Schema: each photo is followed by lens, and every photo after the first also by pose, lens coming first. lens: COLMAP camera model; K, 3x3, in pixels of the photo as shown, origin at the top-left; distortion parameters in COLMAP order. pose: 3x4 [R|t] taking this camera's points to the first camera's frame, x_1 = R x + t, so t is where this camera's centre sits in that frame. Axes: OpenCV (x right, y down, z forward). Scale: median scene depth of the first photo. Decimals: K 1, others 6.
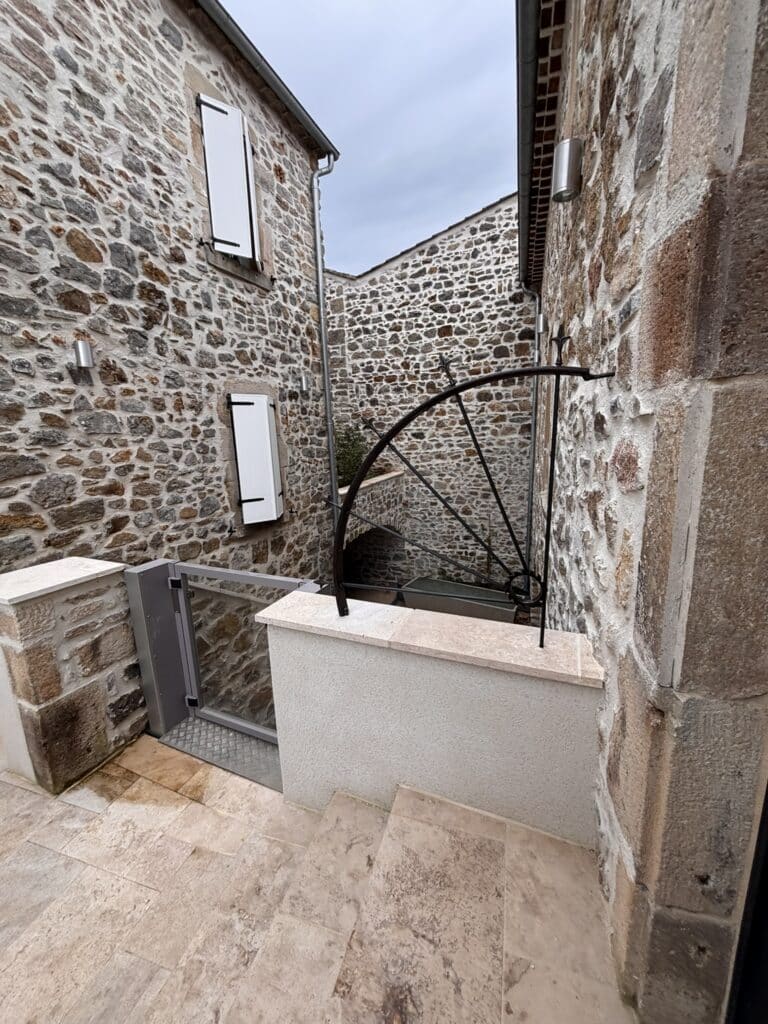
lens RADIAL K [[413.0, 0, 374.2], [0, 413.0, 511.0], [0, 0, 1]] dist [-0.002436, 0.000858]
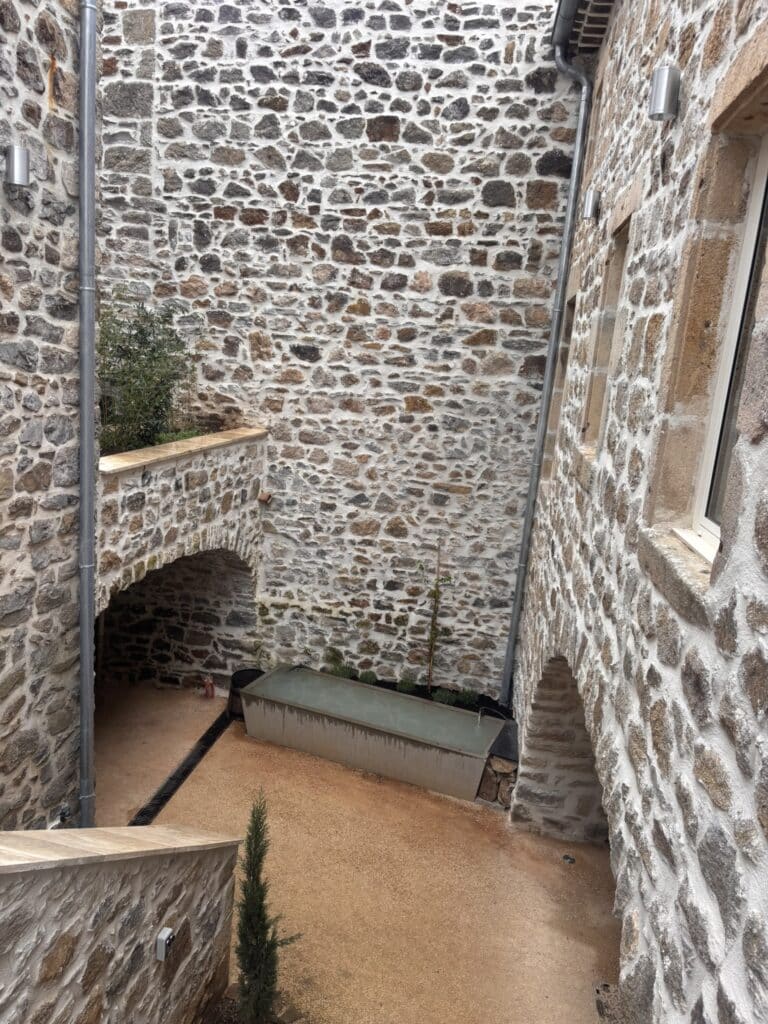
lens RADIAL K [[781.6, 0, 385.3], [0, 781.6, 515.9], [0, 0, 1]] dist [0.038186, -0.045385]
pose [[0.968941, 0.075961, 0.235335, 0.003966], [-0.079512, 0.996818, 0.005623, -0.018903], [-0.234159, -0.024160, 0.971898, 0.156484]]
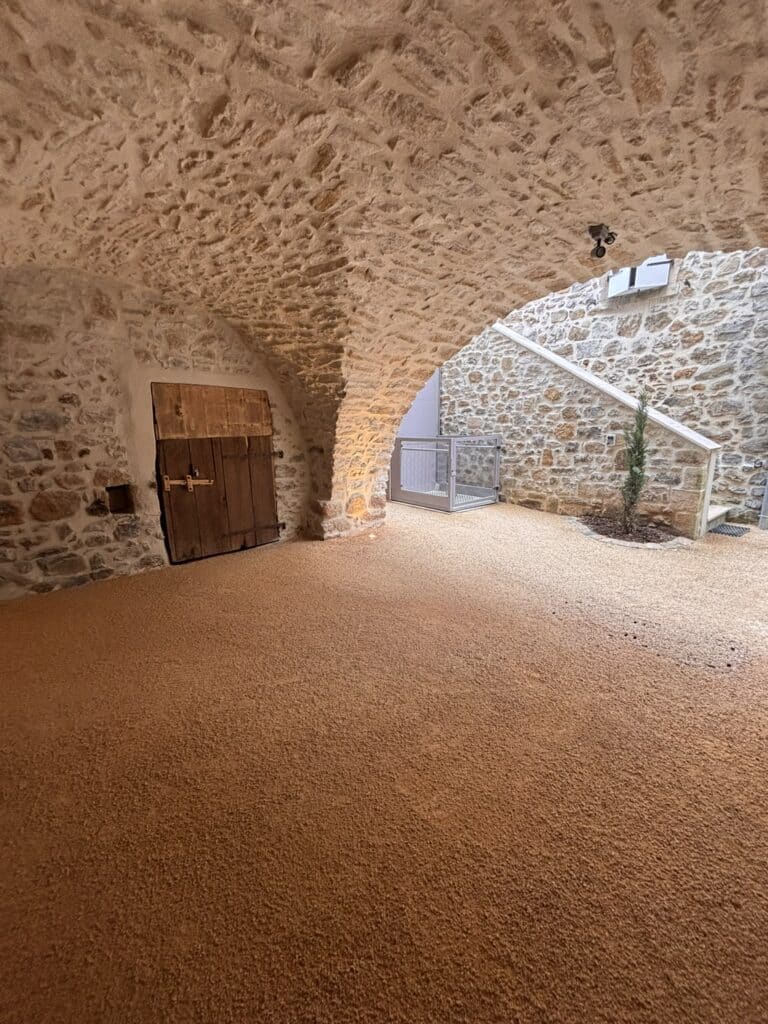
lens RADIAL K [[413.0, 0, 389.9], [0, 413.0, 512.0], [0, 0, 1]] dist [-0.002436, 0.000858]
pose [[-0.447038, 0.225268, -0.865685, 0.636255], [-0.144638, 0.936832, 0.318473, 0.179225], [0.882744, 0.267580, -0.386217, 0.571765]]
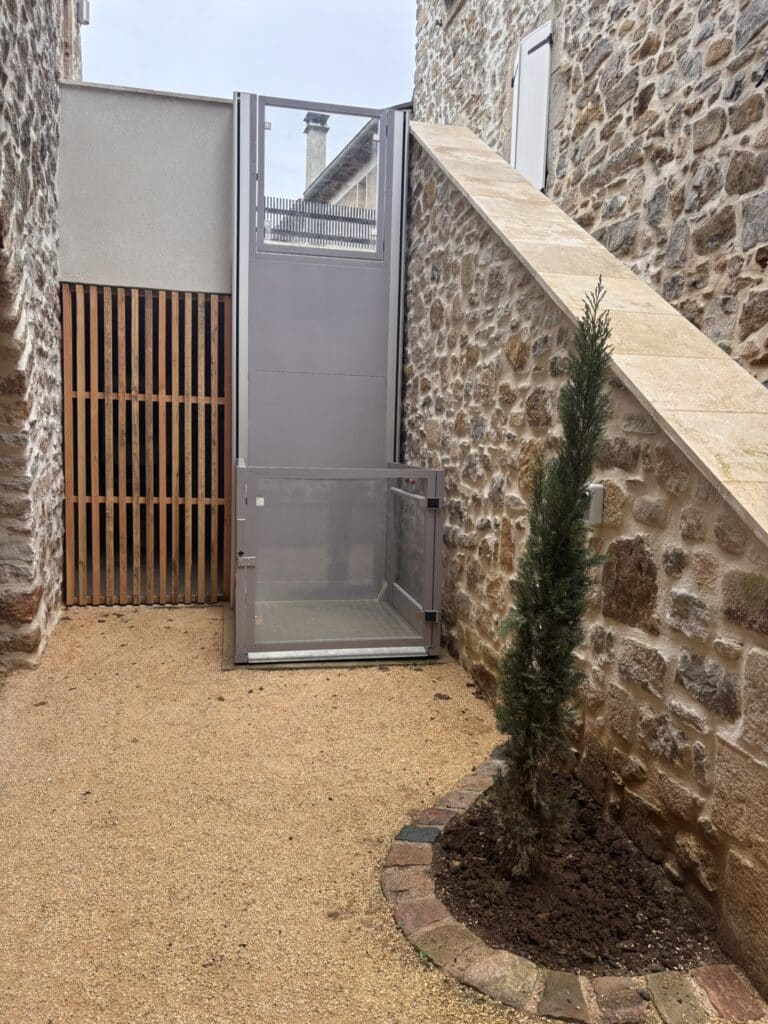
lens RADIAL K [[781.6, 0, 381.0], [0, 781.6, 513.8], [0, 0, 1]] dist [0.038186, -0.045385]
pose [[-0.807719, 0.071597, -0.585204, 0.238387], [-0.111611, 0.956081, 0.271021, 0.156270], [0.578907, 0.284224, -0.764254, 0.769256]]
